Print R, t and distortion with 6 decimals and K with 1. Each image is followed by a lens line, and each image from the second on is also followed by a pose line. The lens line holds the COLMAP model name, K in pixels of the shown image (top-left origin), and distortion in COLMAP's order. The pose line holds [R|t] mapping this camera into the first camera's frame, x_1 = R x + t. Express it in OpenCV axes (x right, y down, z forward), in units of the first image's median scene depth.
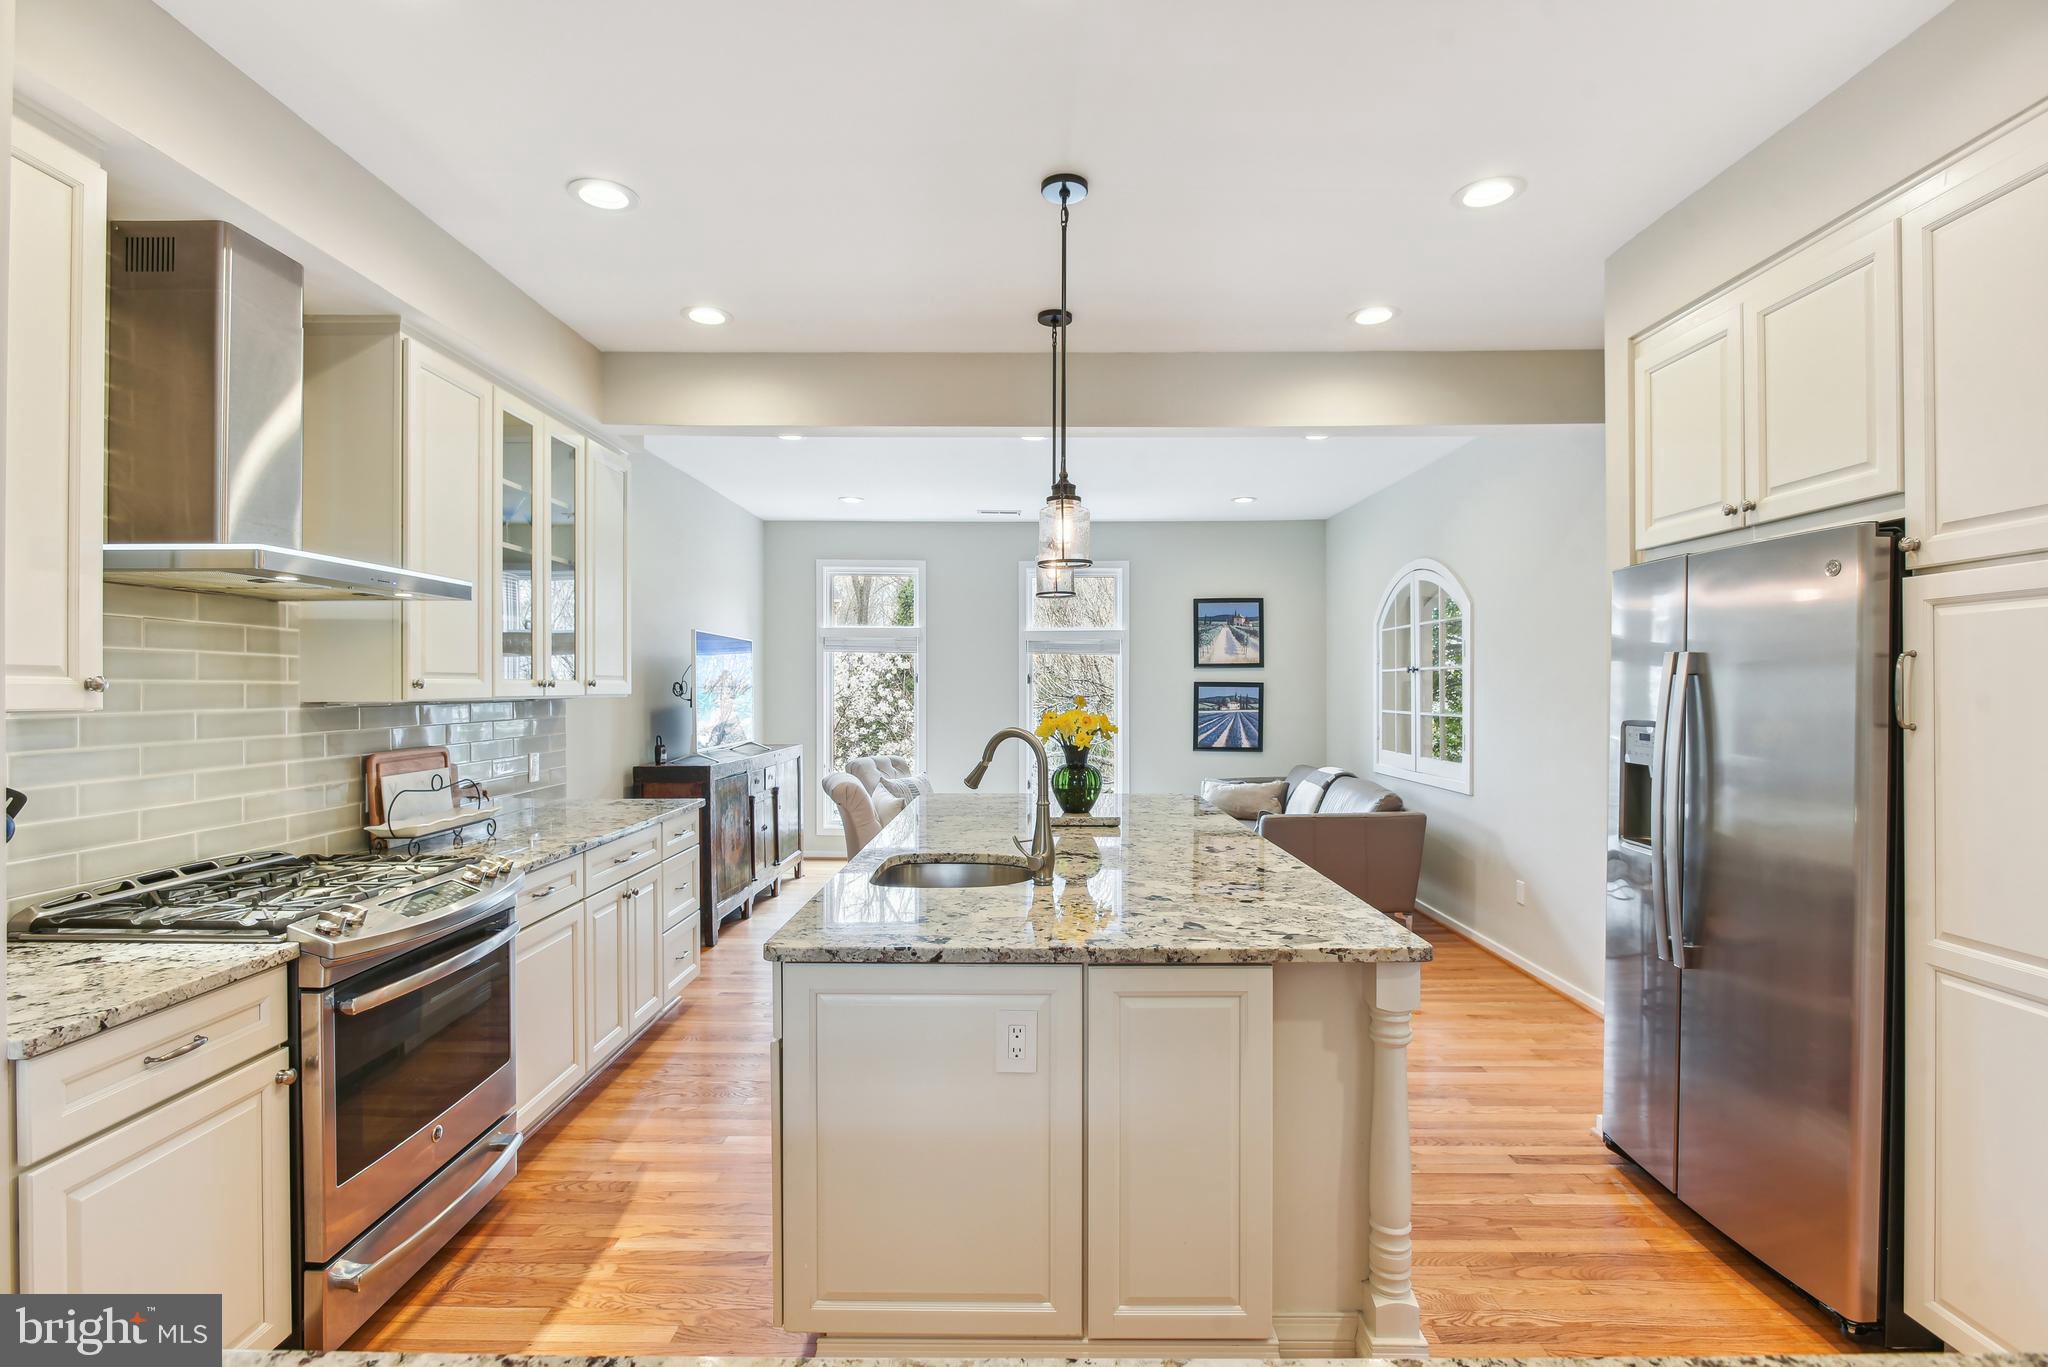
lens RADIAL K [[976.0, 0, 1024.0], [0, 976.0, 683.5], [0, 0, 1]] dist [-0.011958, 0.000285]
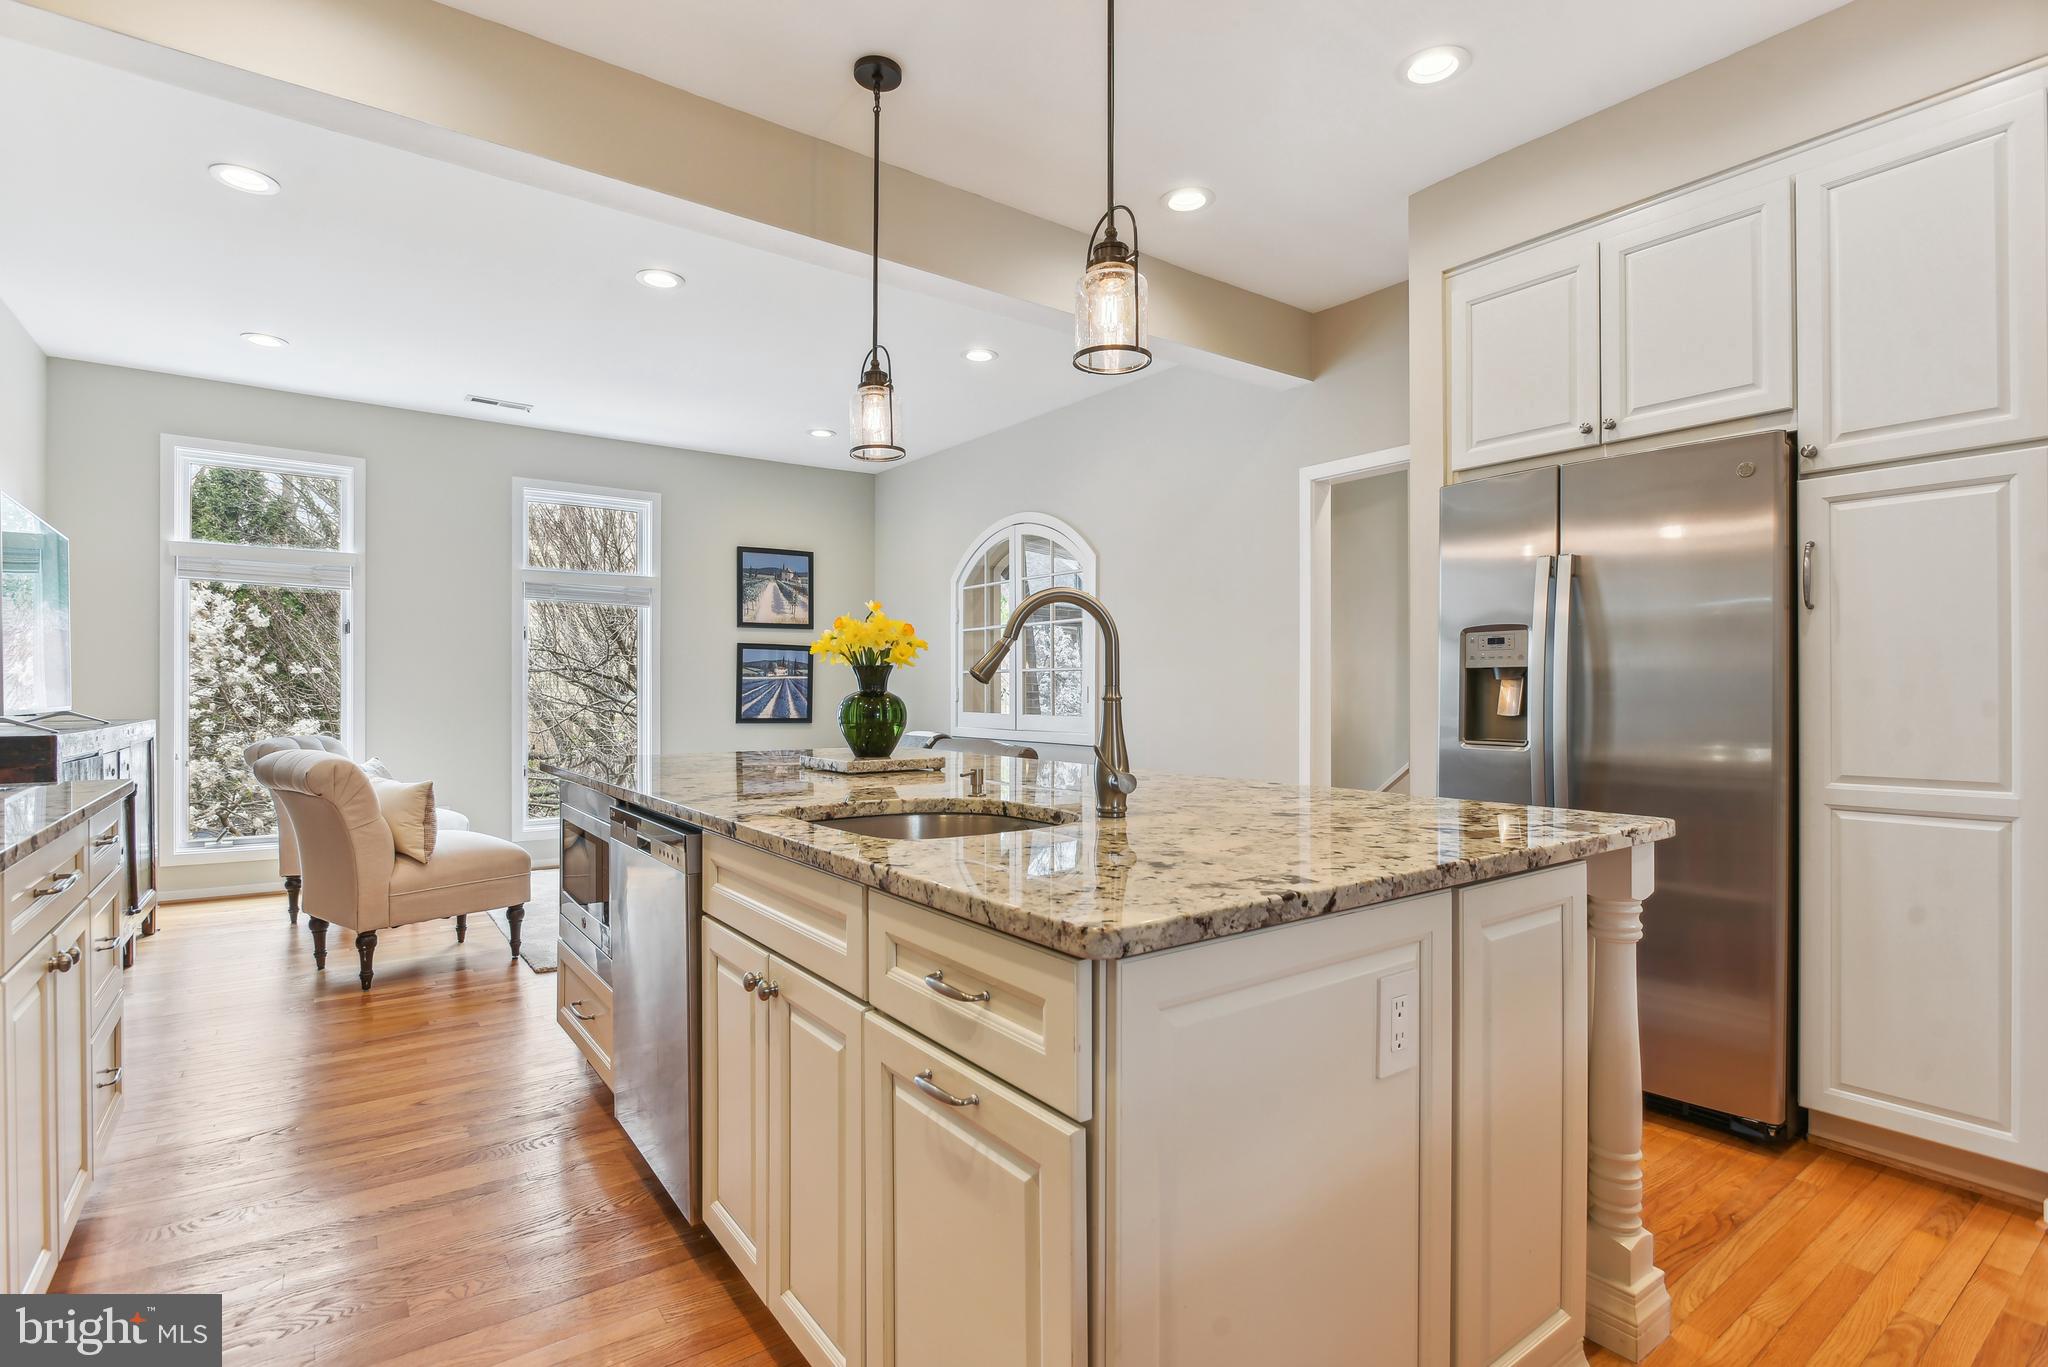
lens RADIAL K [[979.2, 0, 1022.4], [0, 979.2, 687.3], [0, 0, 1]] dist [-0.008469, 0.000393]
pose [[0.800138, 0.002911, 0.599809, -0.142930], [-0.002874, 0.999995, -0.001020, 0.037693], [-0.599809, -0.000908, 0.800143, 0.158297]]
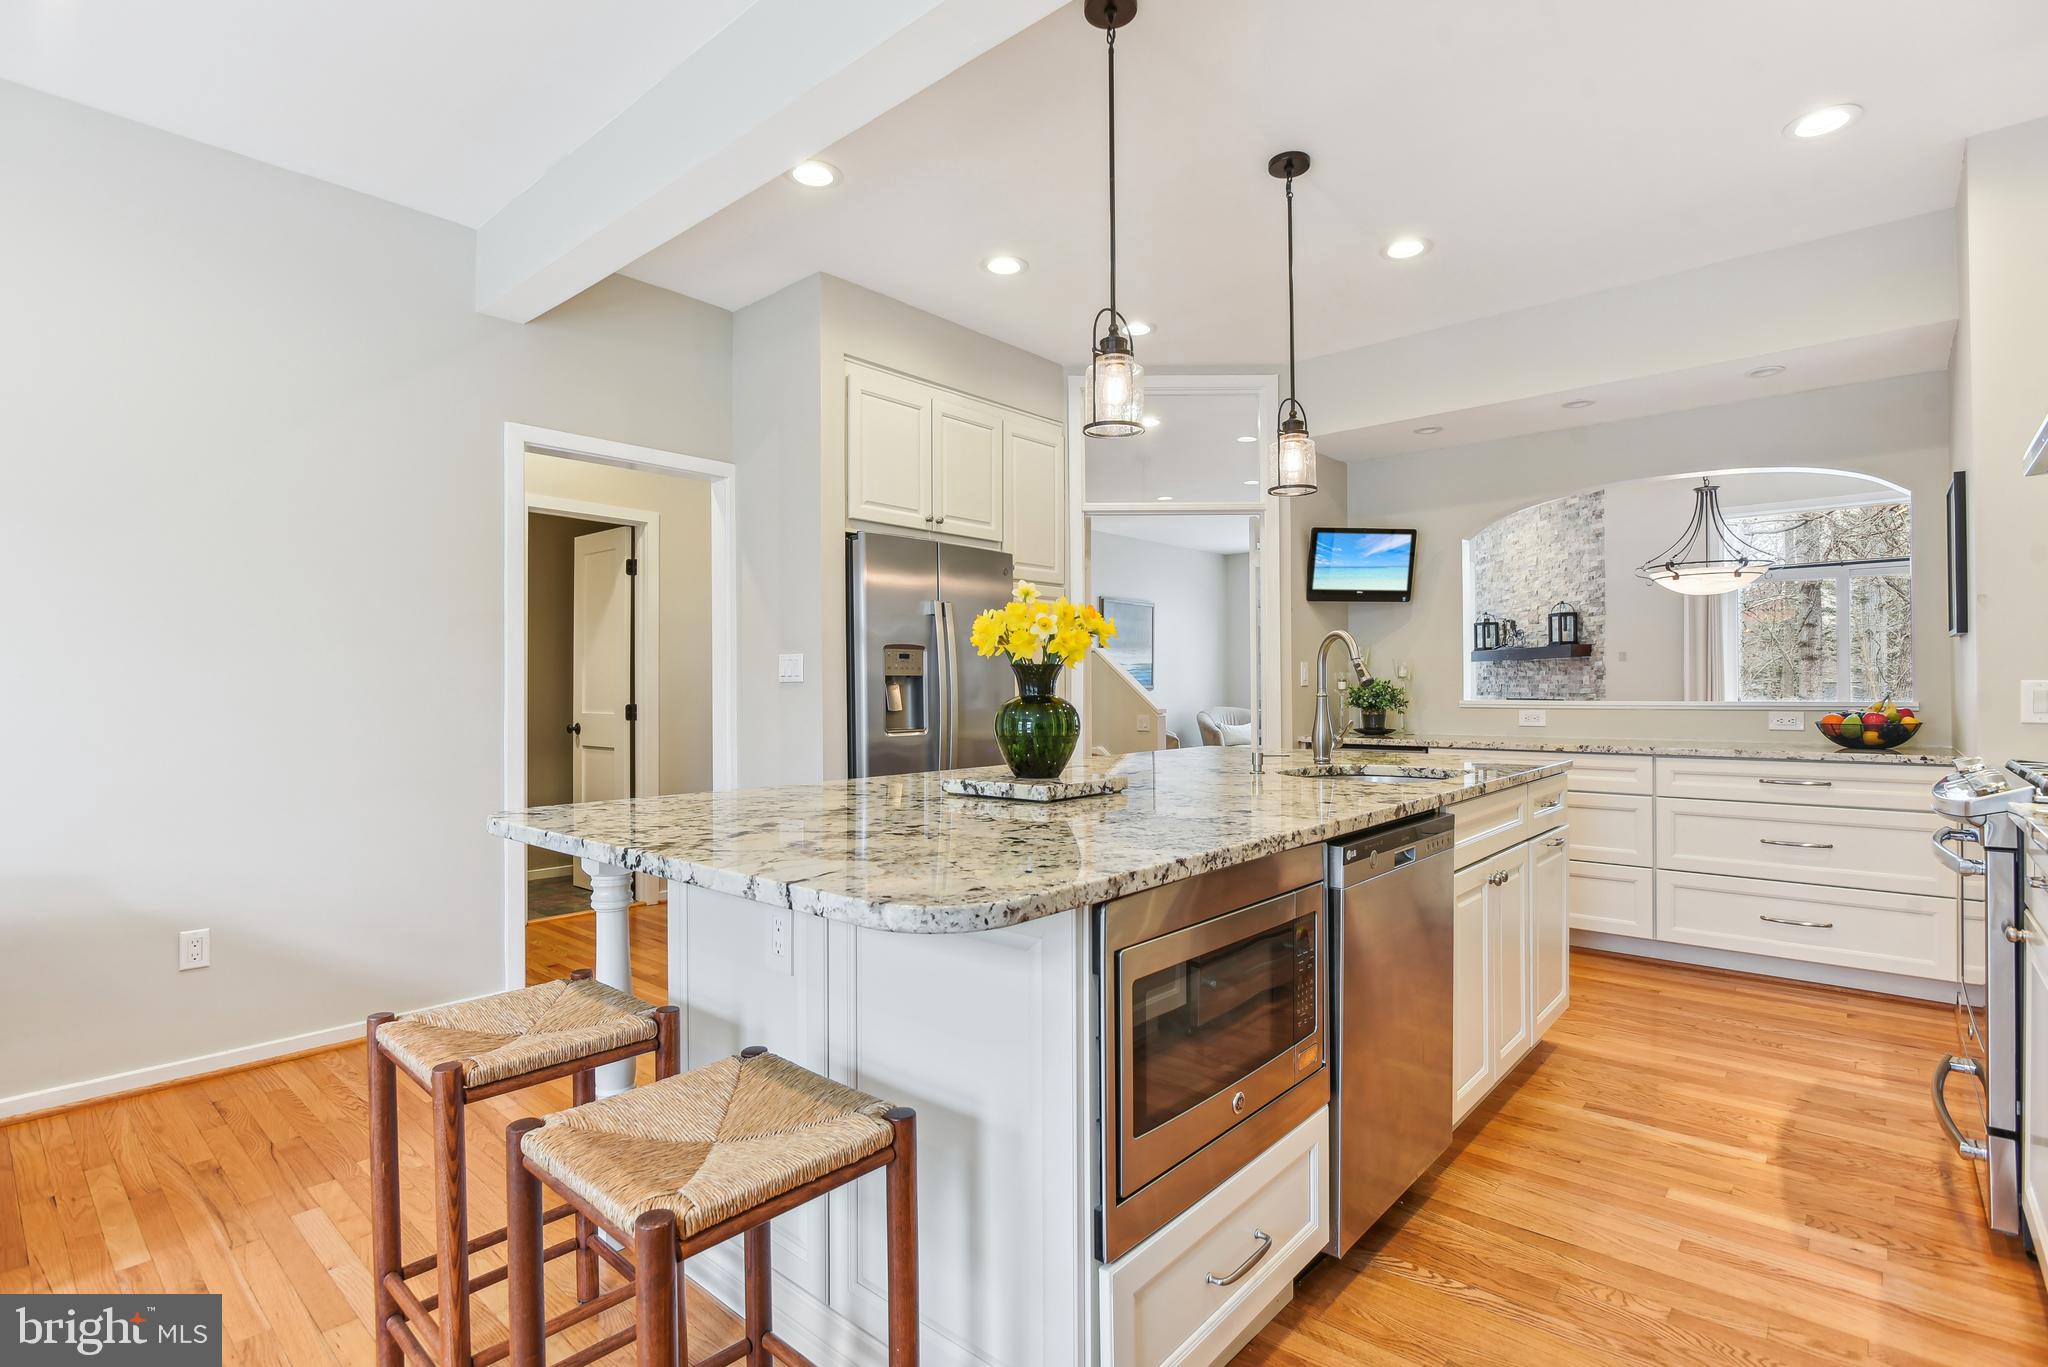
lens RADIAL K [[979.2, 0, 1022.4], [0, 979.2, 687.3], [0, 0, 1]] dist [-0.008469, 0.000393]
pose [[-0.754575, 0.004920, 0.656196, -0.156459], [0.005611, 0.999984, -0.001045, 0.036134], [-0.656190, 0.002893, -0.754590, 0.688114]]
